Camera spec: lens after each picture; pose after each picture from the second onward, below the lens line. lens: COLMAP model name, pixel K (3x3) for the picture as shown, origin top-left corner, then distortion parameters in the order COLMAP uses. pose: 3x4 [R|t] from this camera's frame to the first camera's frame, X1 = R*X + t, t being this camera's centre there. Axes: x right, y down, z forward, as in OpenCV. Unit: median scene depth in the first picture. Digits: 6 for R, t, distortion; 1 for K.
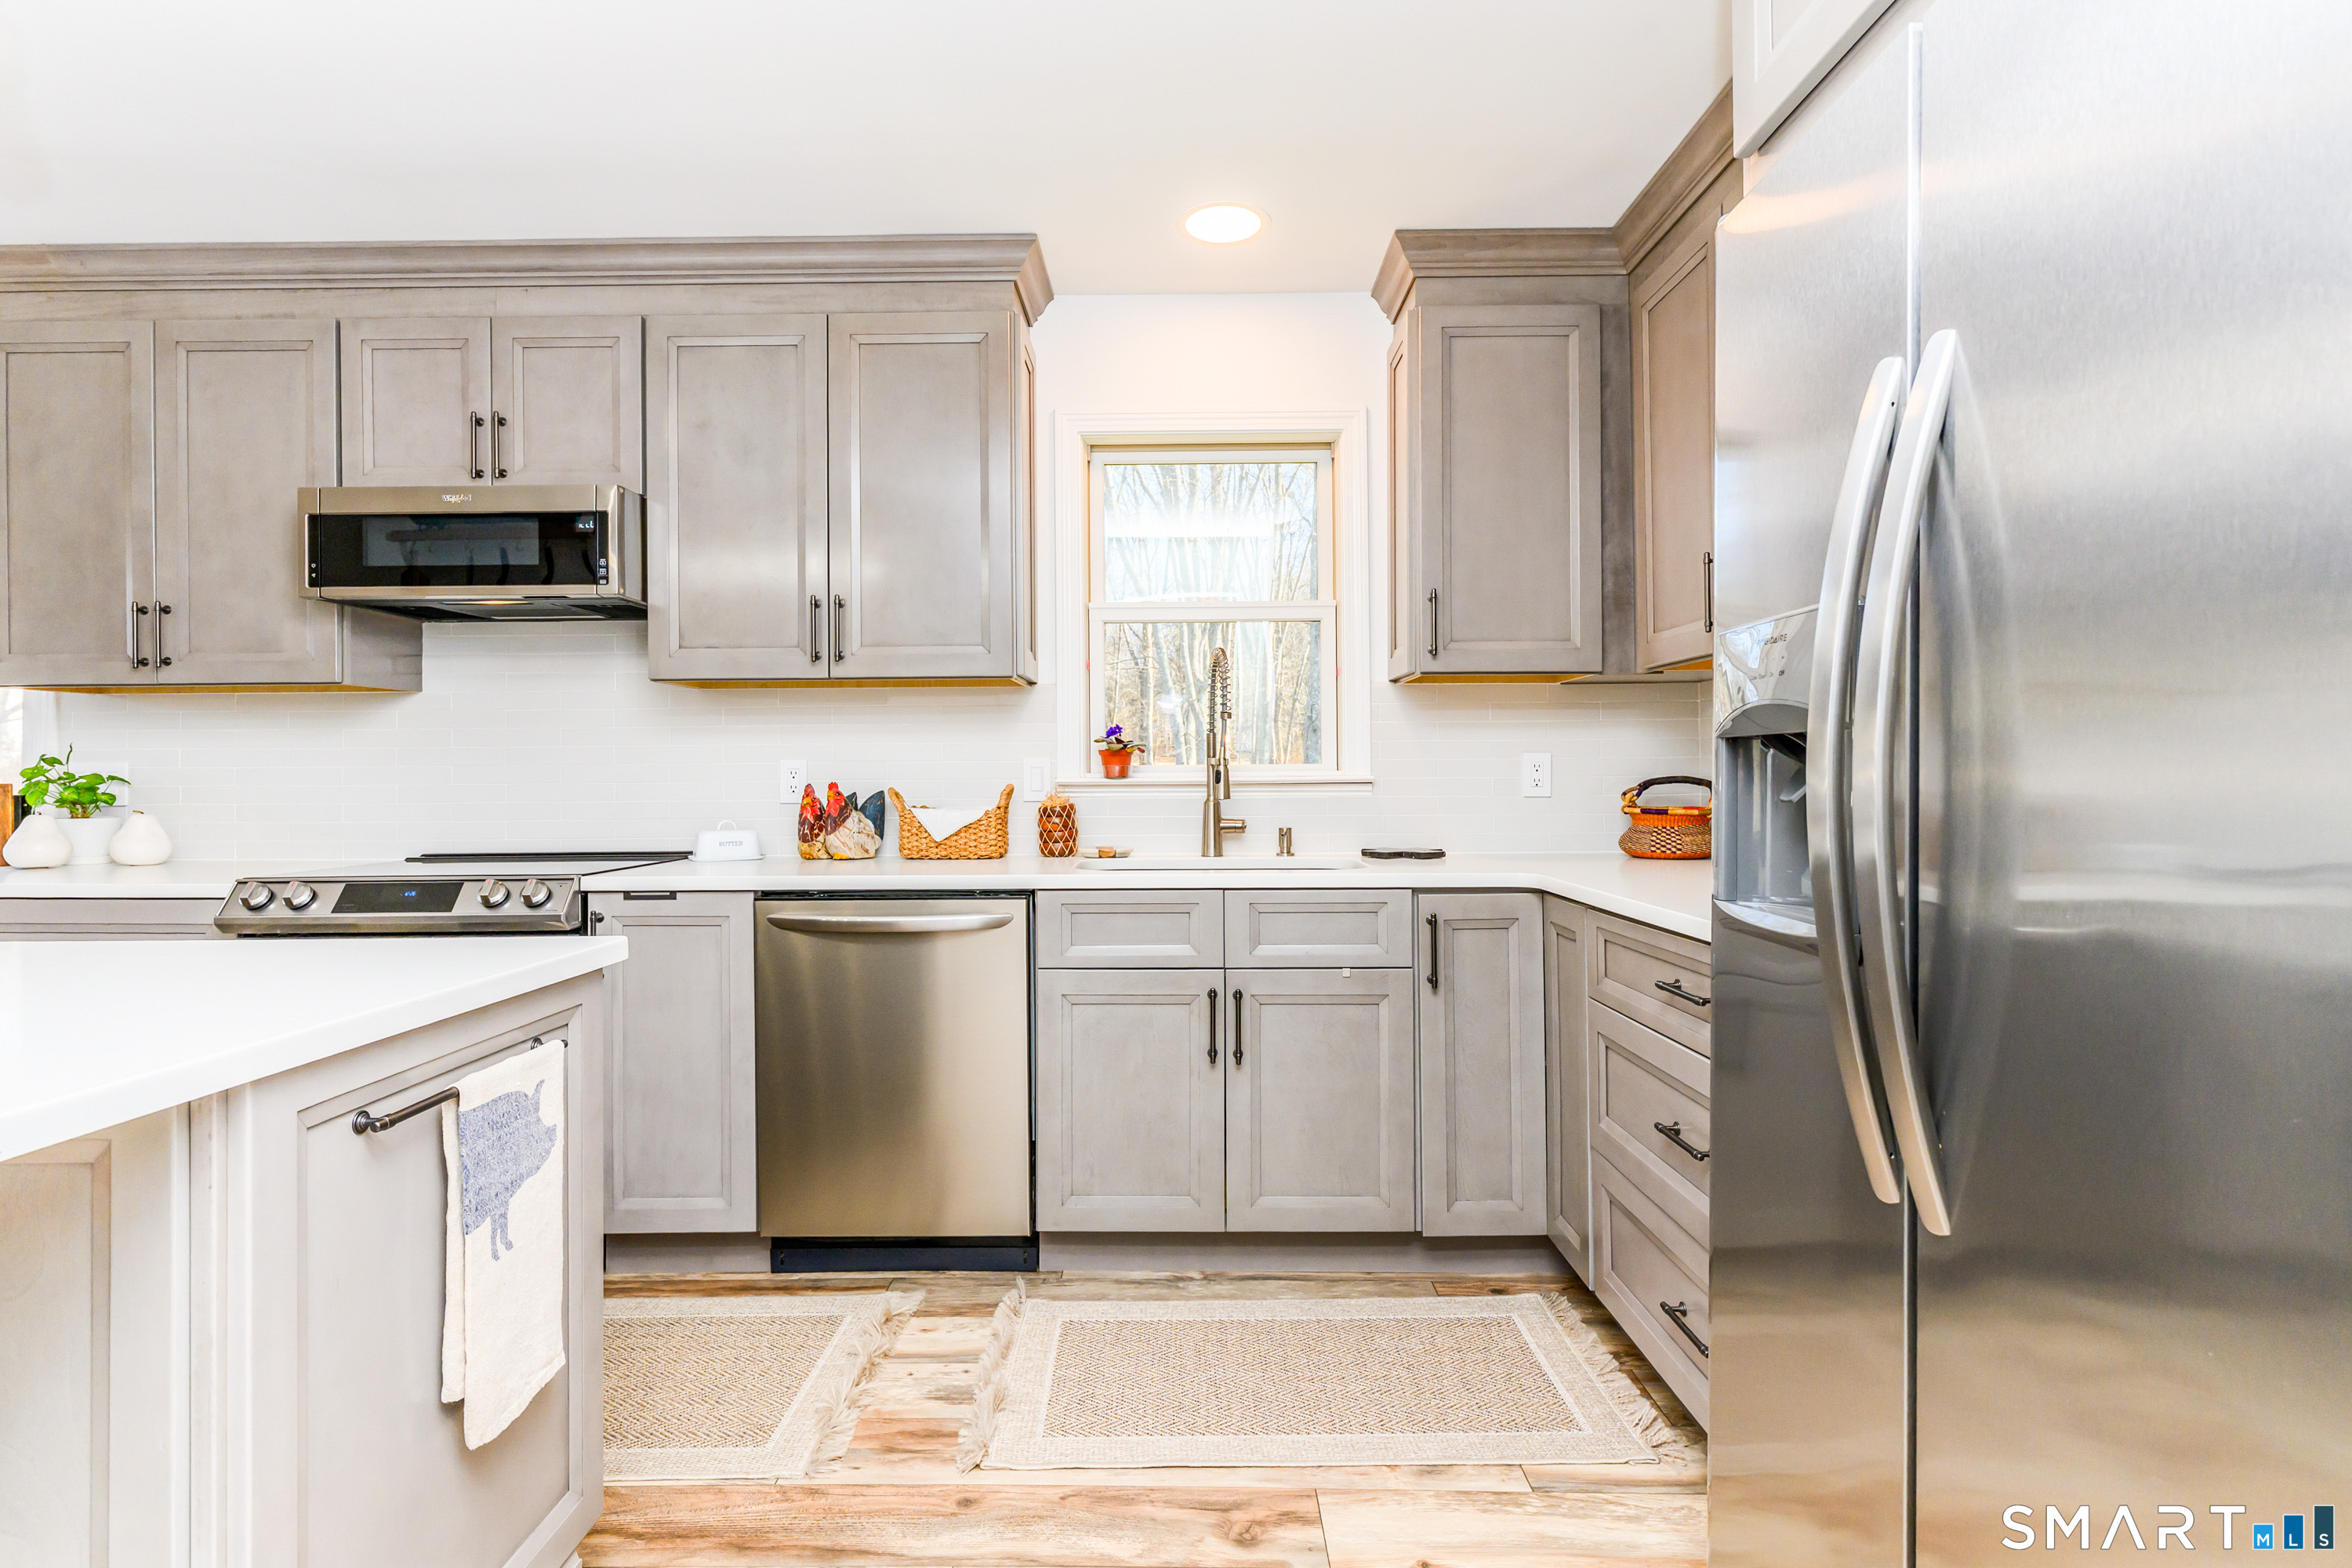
lens RADIAL K [[1156.1, 0, 1090.3], [0, 1156.1, 788.5], [0, 0, 1]] dist [0.001797, 0.000294]
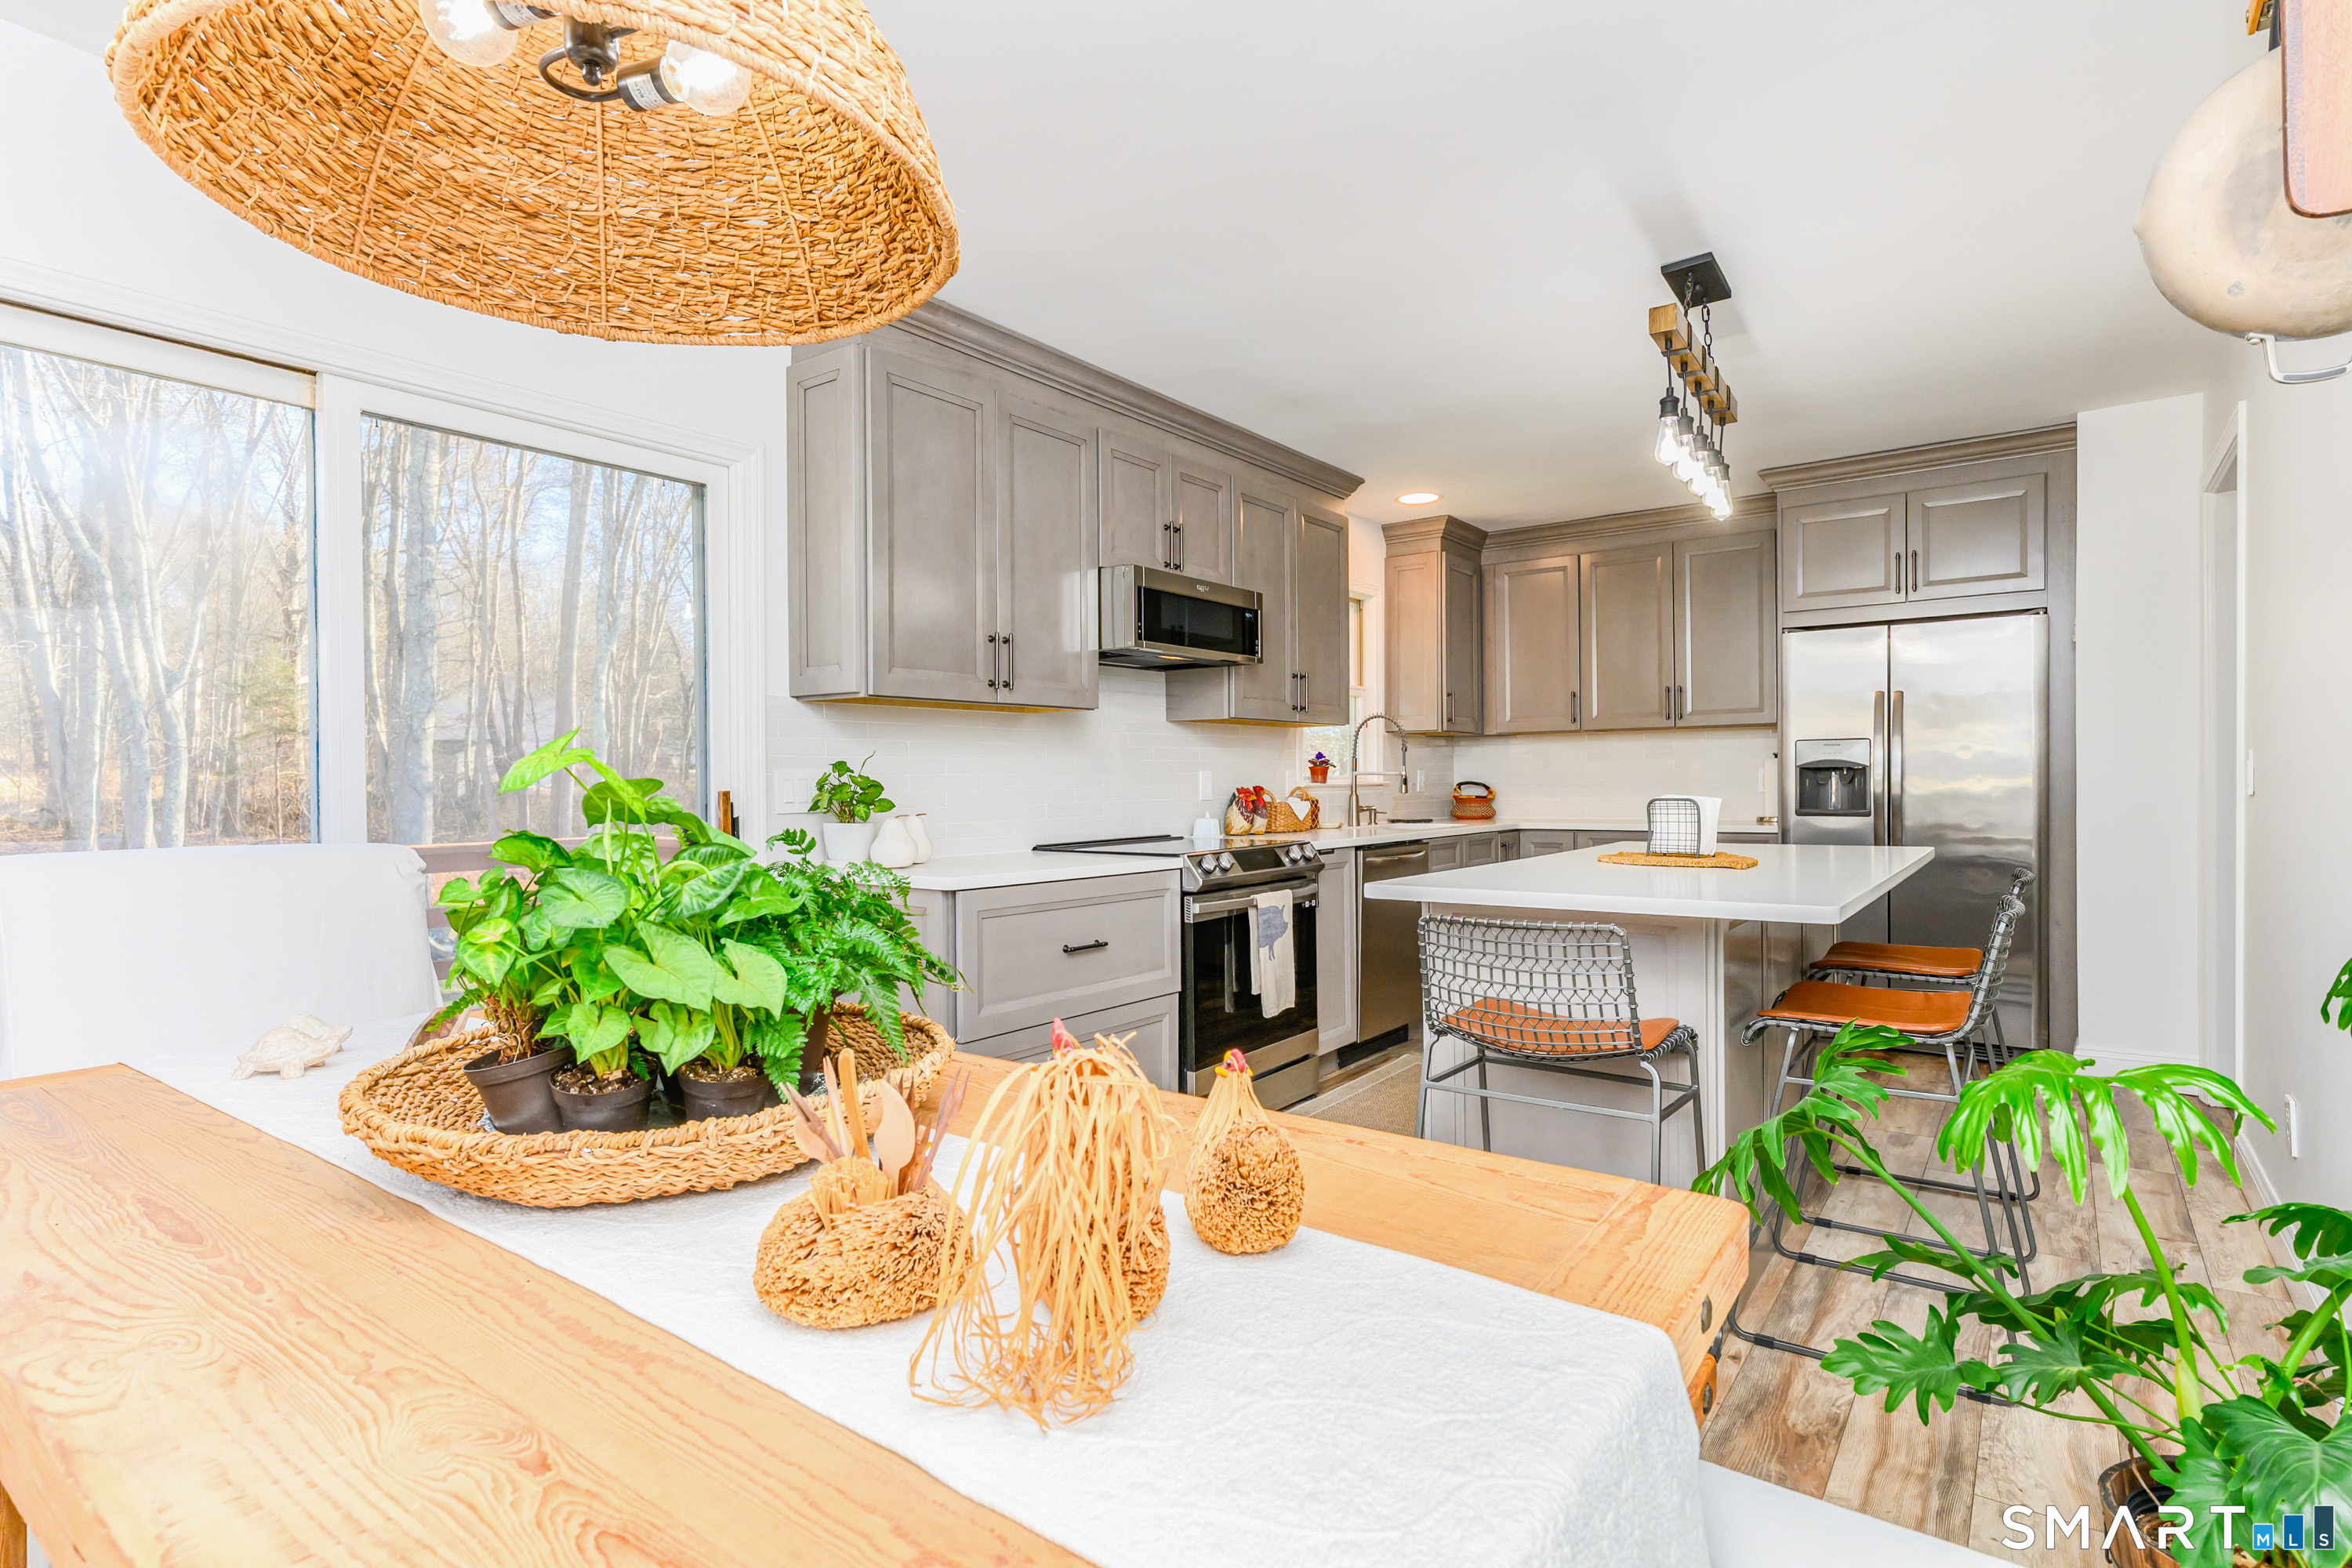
lens RADIAL K [[1144.3, 0, 1186.0], [0, 1144.3, 770.9], [0, 0, 1]] dist [-0.000784, -0.001021]
pose [[0.597860, 0.007226, 0.801568, -1.607789], [0.002826, 0.999934, -0.011122, -0.008652], [-0.801596, 0.008915, 0.597800, 0.161167]]
